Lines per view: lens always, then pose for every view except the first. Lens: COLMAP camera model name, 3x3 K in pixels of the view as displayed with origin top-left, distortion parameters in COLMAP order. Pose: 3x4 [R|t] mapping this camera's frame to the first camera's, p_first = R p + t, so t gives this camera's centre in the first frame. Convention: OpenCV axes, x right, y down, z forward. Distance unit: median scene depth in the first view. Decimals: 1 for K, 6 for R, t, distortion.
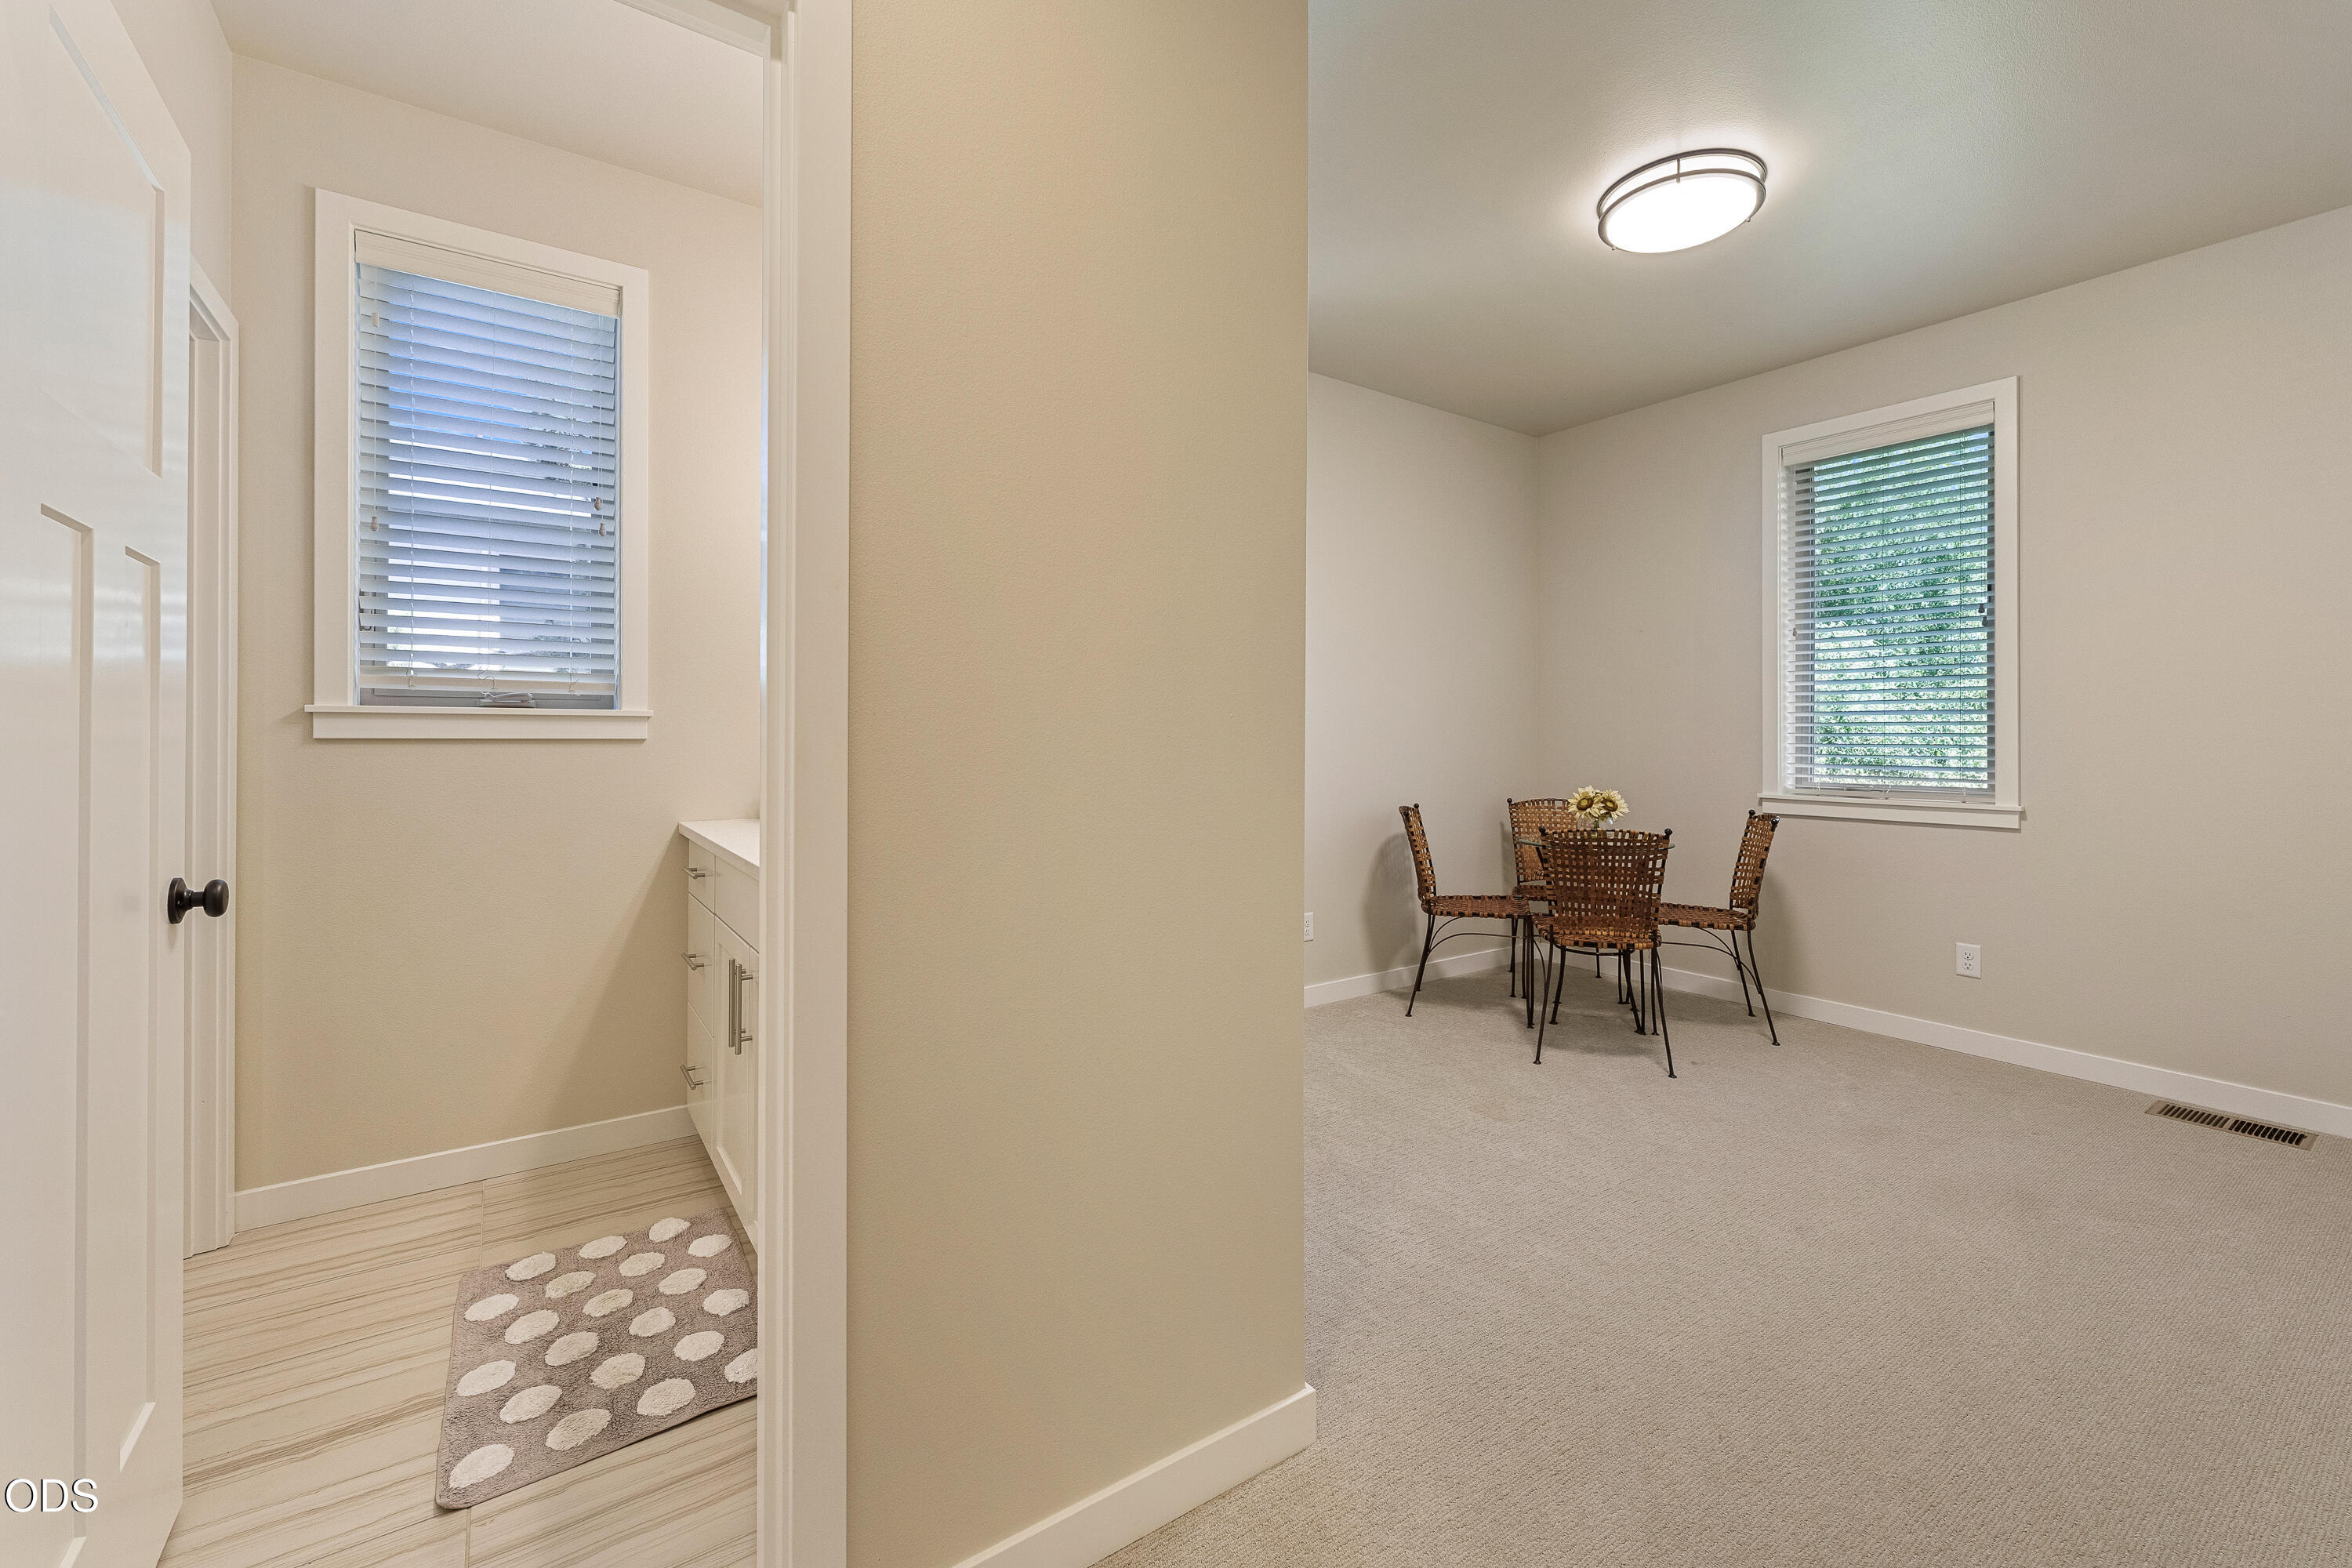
lens RADIAL K [[967.3, 0, 1178.8], [0, 967.3, 729.4], [0, 0, 1]] dist [-0.000102, -0.000082]
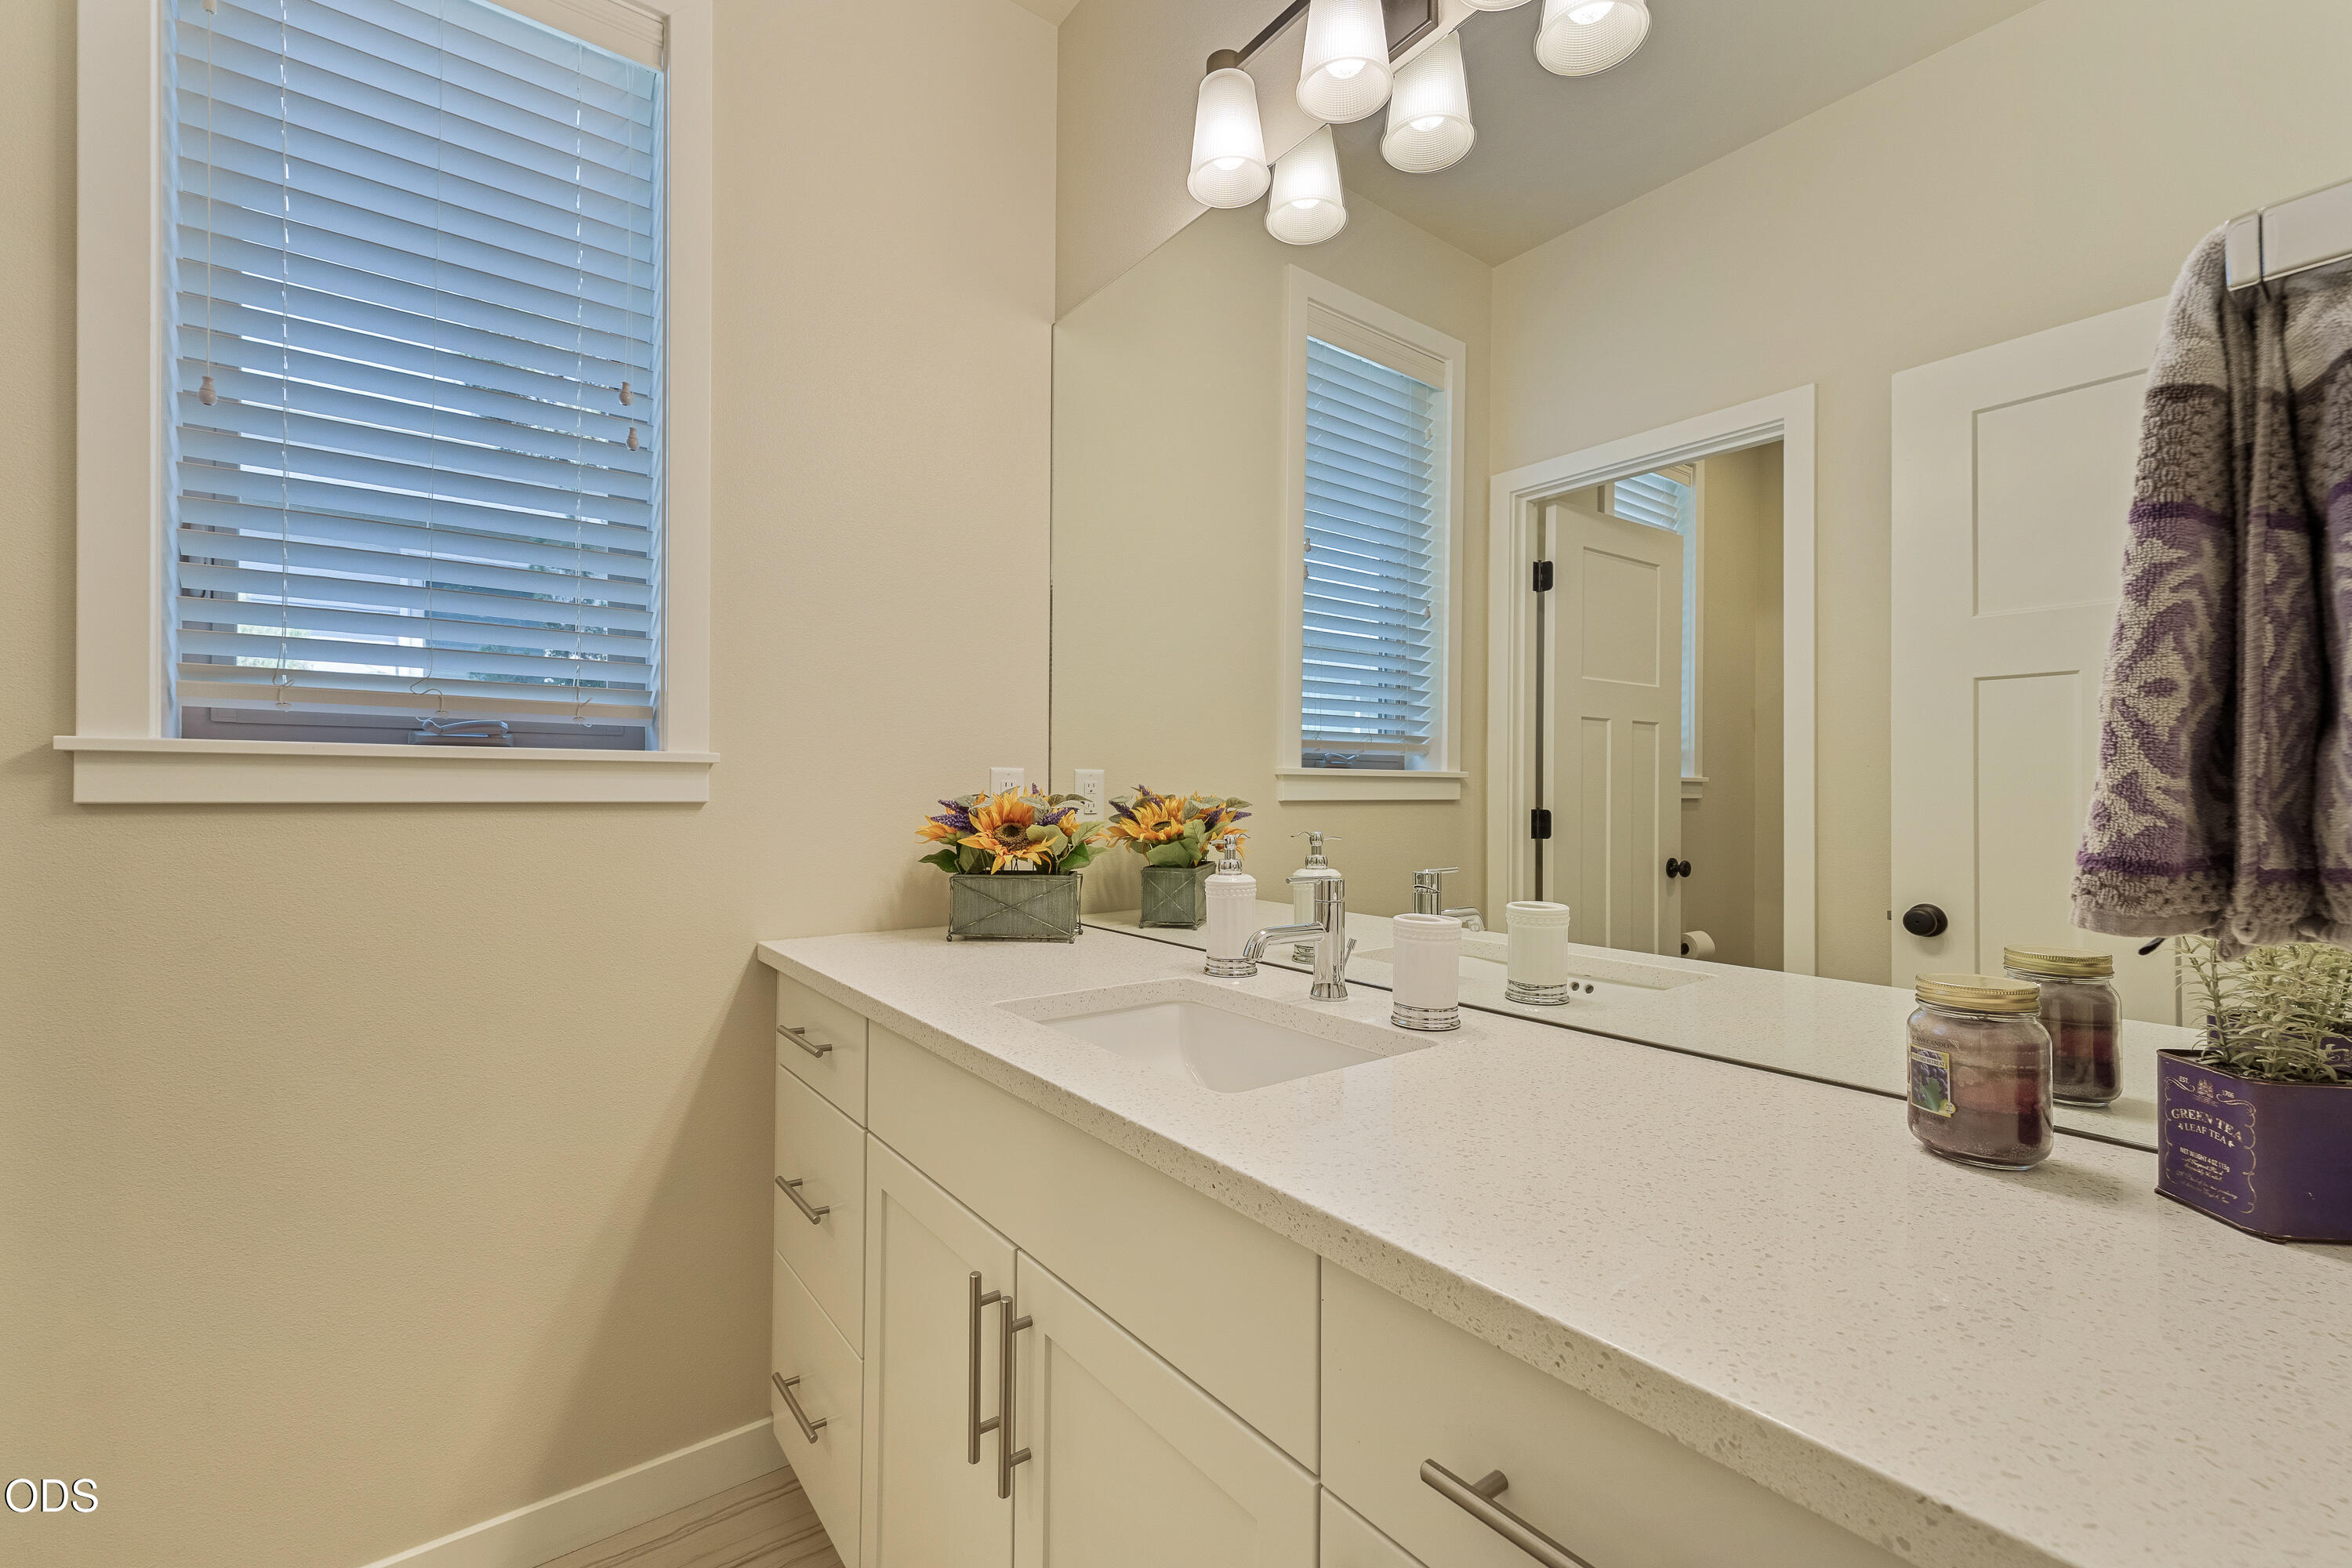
lens RADIAL K [[987.5, 0, 1176.0], [0, 987.5, 784.0], [0, 0, 1]] dist [0.001196, 0.000376]
pose [[0.999026, 0.007383, 0.043493, -0.305429], [-0.007721, 0.999941, 0.007616, -0.007995], [-0.043434, -0.007945, 0.999025, 0.407415]]
